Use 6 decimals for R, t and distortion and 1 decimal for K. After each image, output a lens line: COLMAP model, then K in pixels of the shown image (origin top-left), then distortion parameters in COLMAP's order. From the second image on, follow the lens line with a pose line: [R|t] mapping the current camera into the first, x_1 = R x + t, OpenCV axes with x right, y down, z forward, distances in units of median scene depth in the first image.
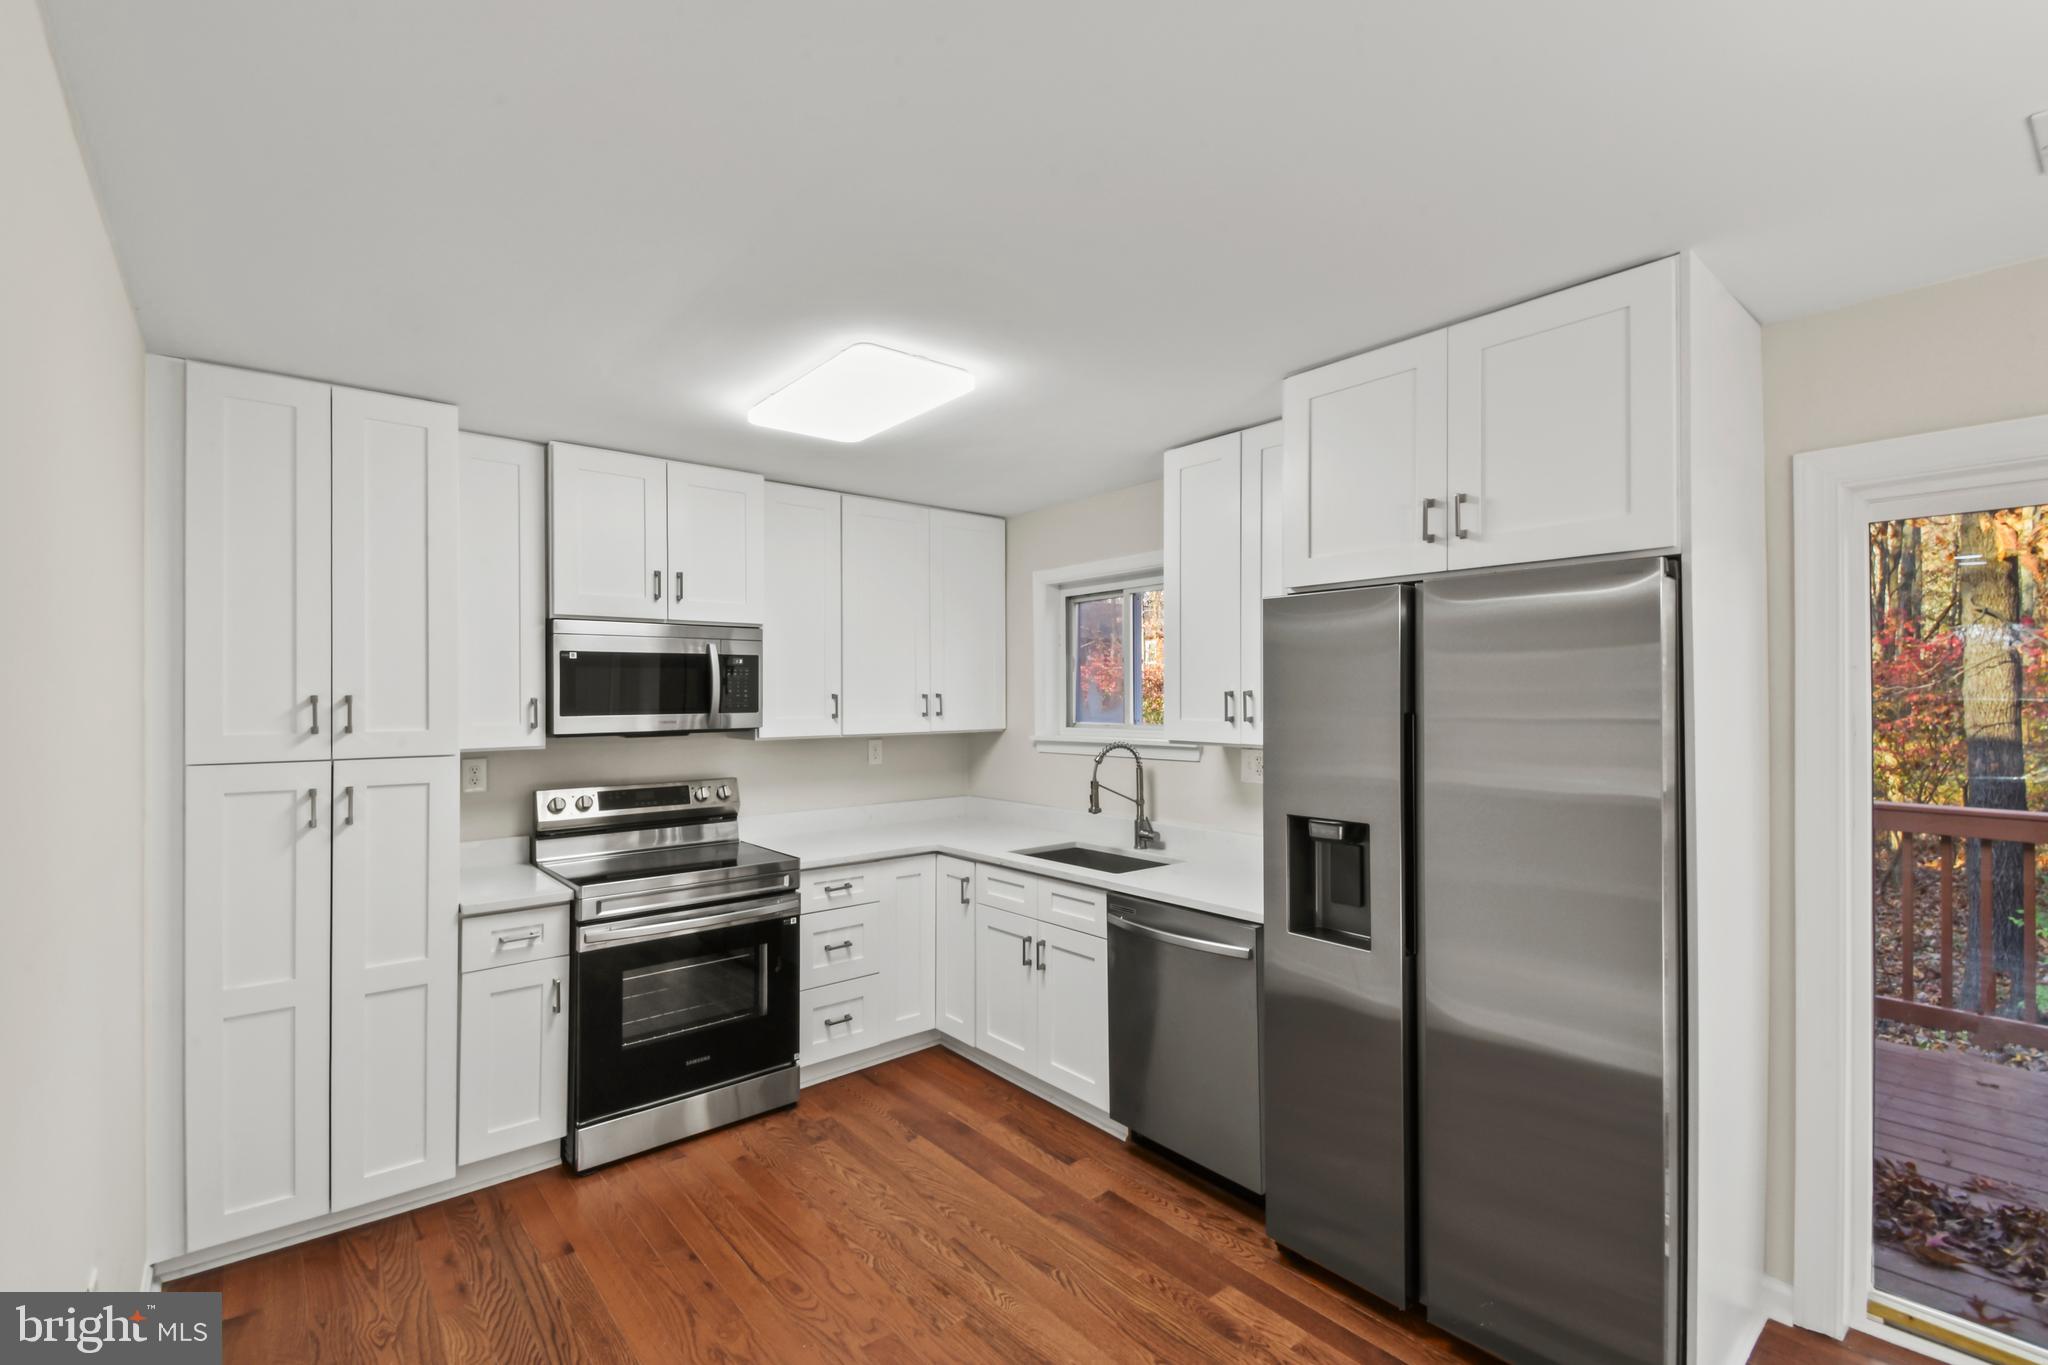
lens RADIAL K [[894.7, 0, 1024.0], [0, 894.7, 682.5], [0, 0, 1]] dist [0.032525, -0.024074]
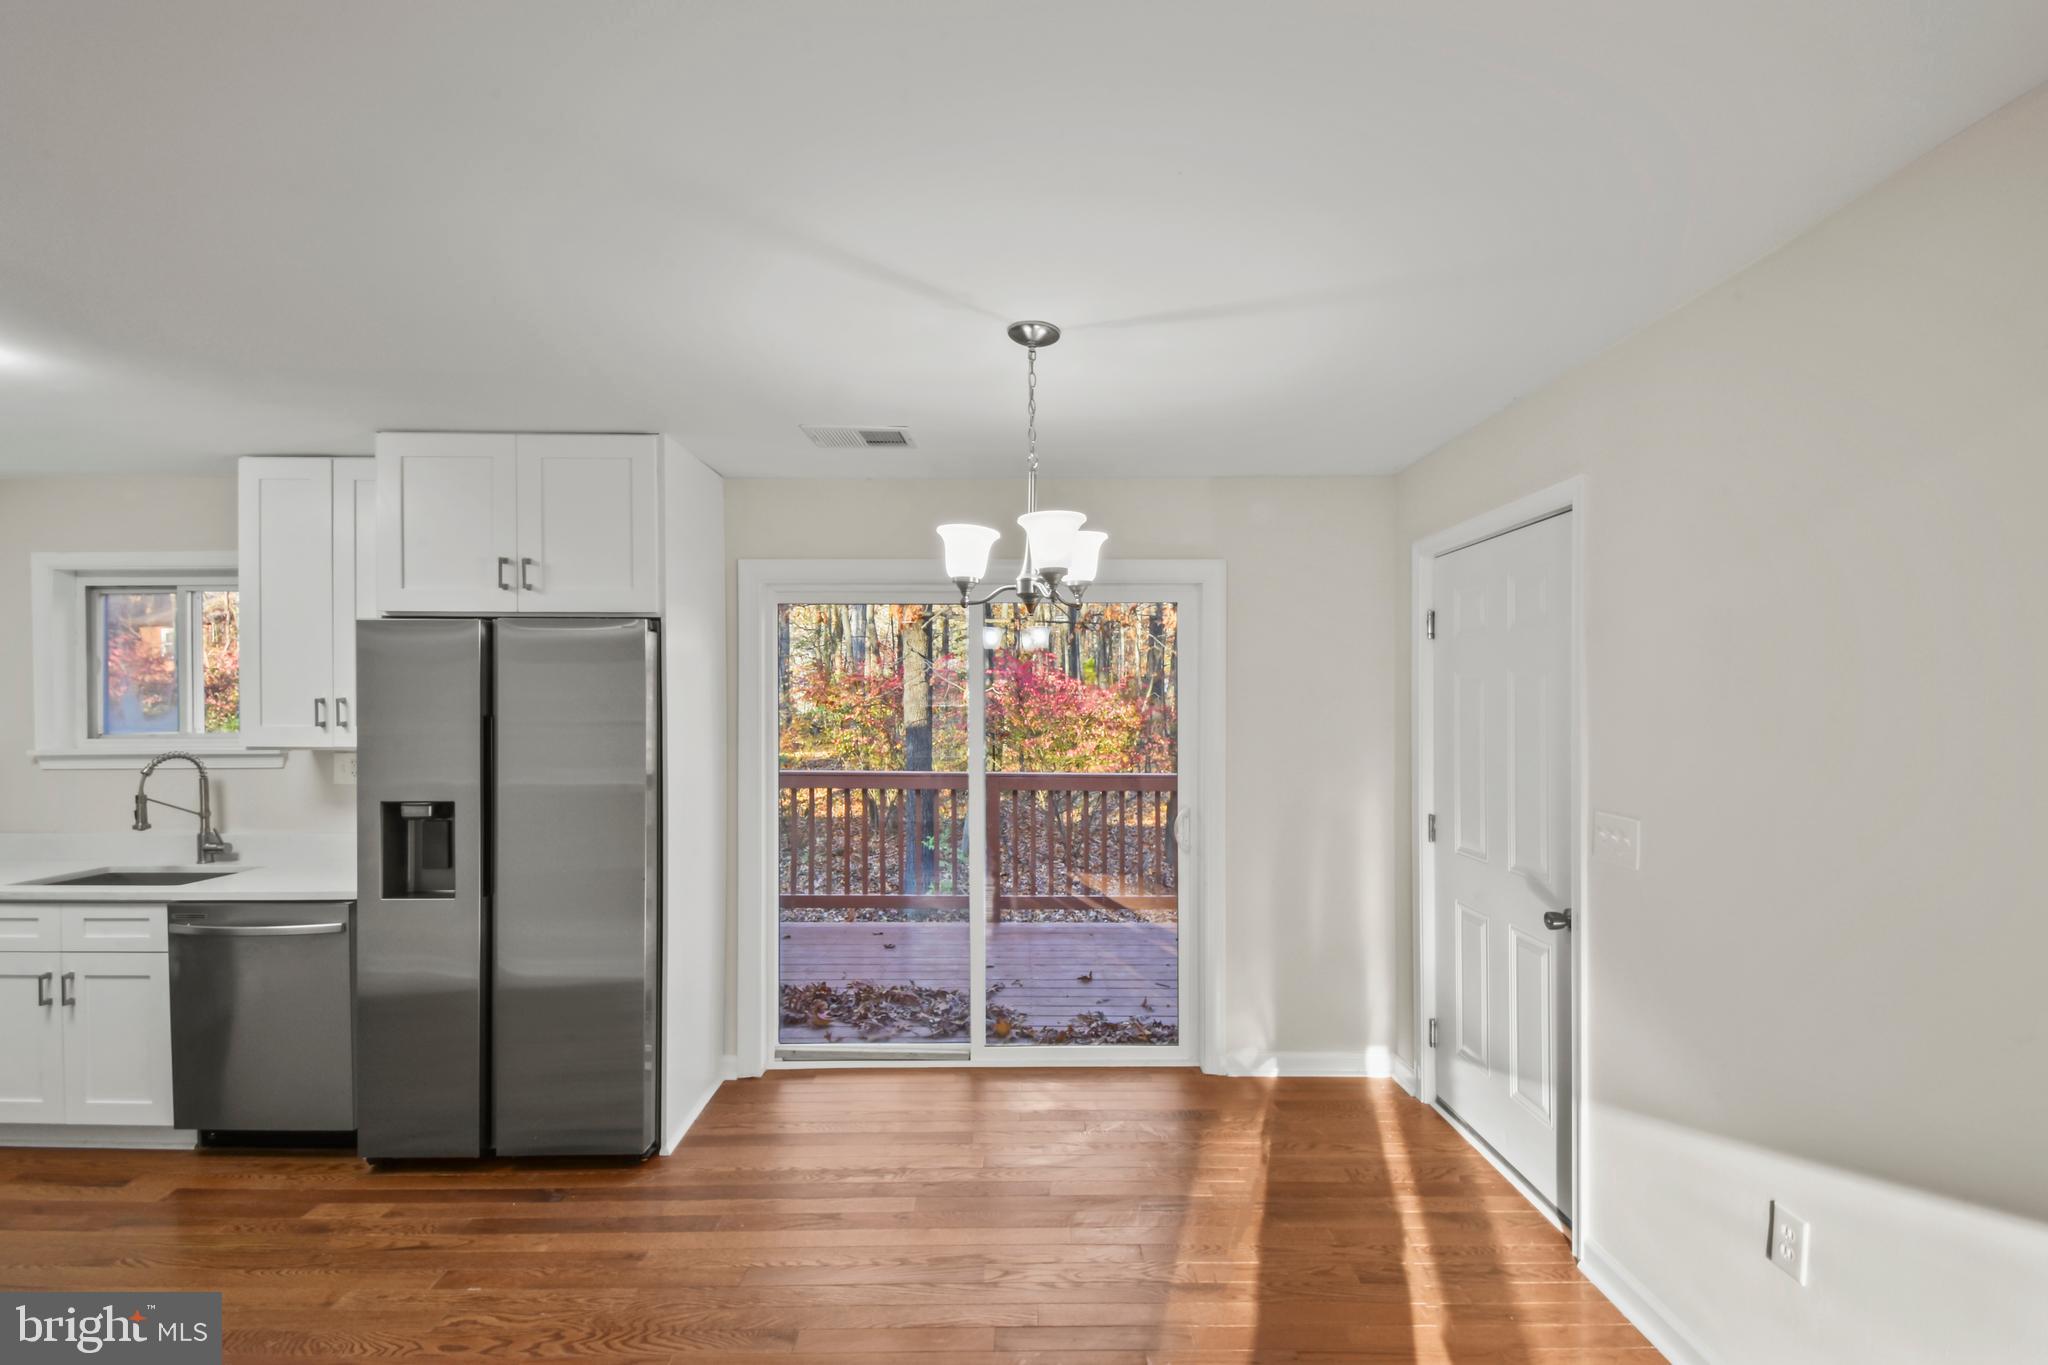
lens RADIAL K [[903.2, 0, 1023.4], [0, 903.2, 709.8], [0, 0, 1]] dist [0.021332, -0.018201]
pose [[0.630989, -0.005016, 0.775776, -0.086723], [-0.012945, 0.999772, 0.016994, -0.006179], [-0.775684, -0.020766, 0.630780, -0.351339]]
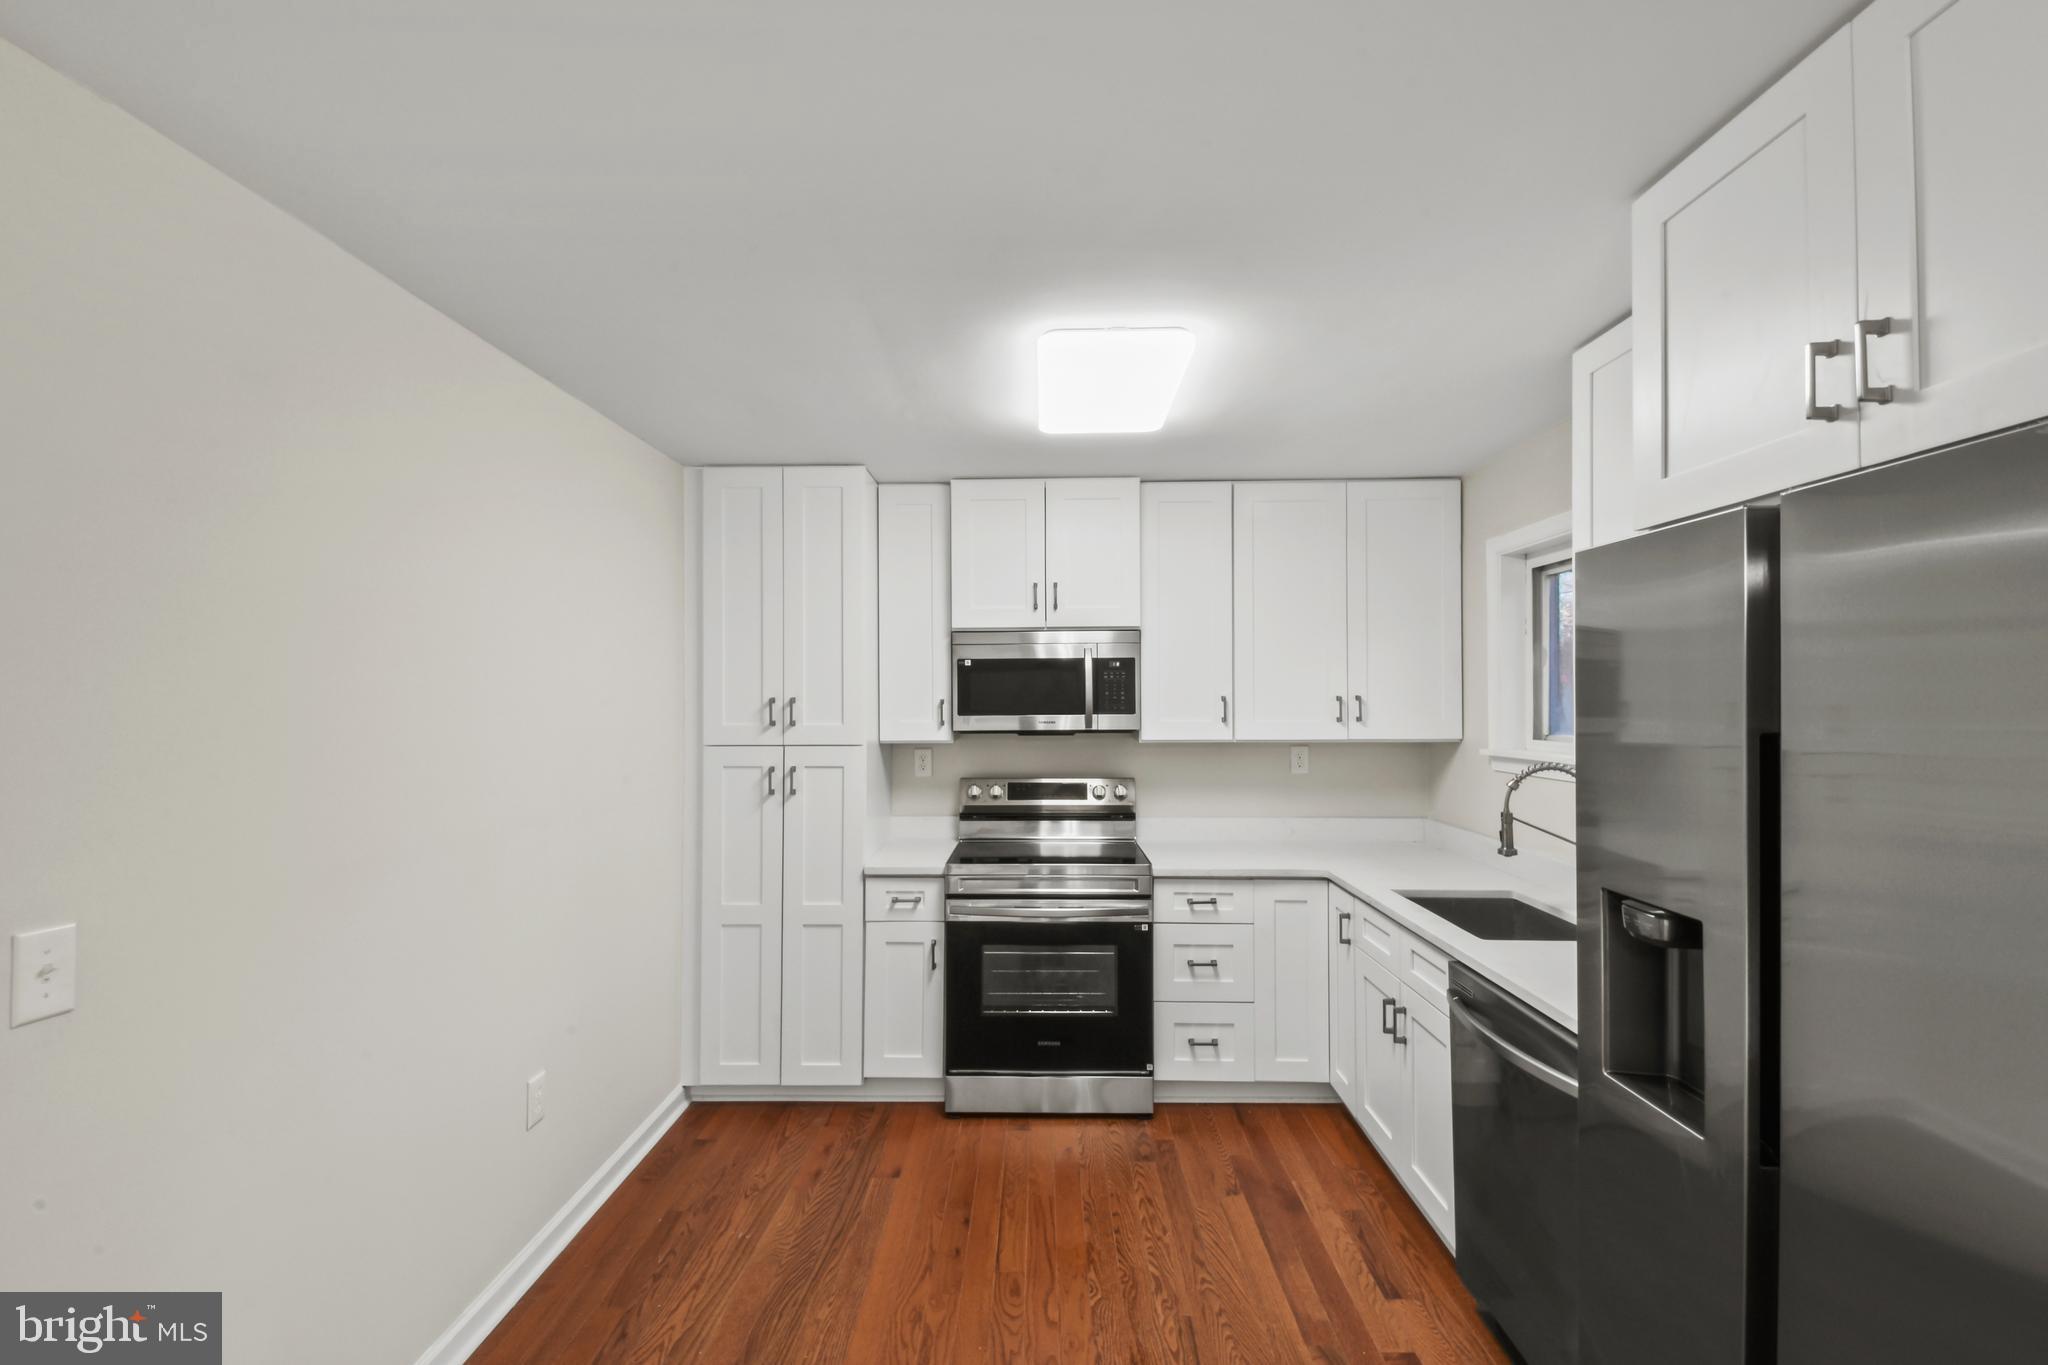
lens RADIAL K [[894.7, 0, 1024.0], [0, 894.7, 682.5], [0, 0, 1]] dist [0.032525, -0.024074]
pose [[0.752805, -0.009274, -0.658178, 0.332933], [0.009327, 0.999951, -0.003423, -0.000315], [0.658177, -0.003562, 0.752855, 0.202146]]
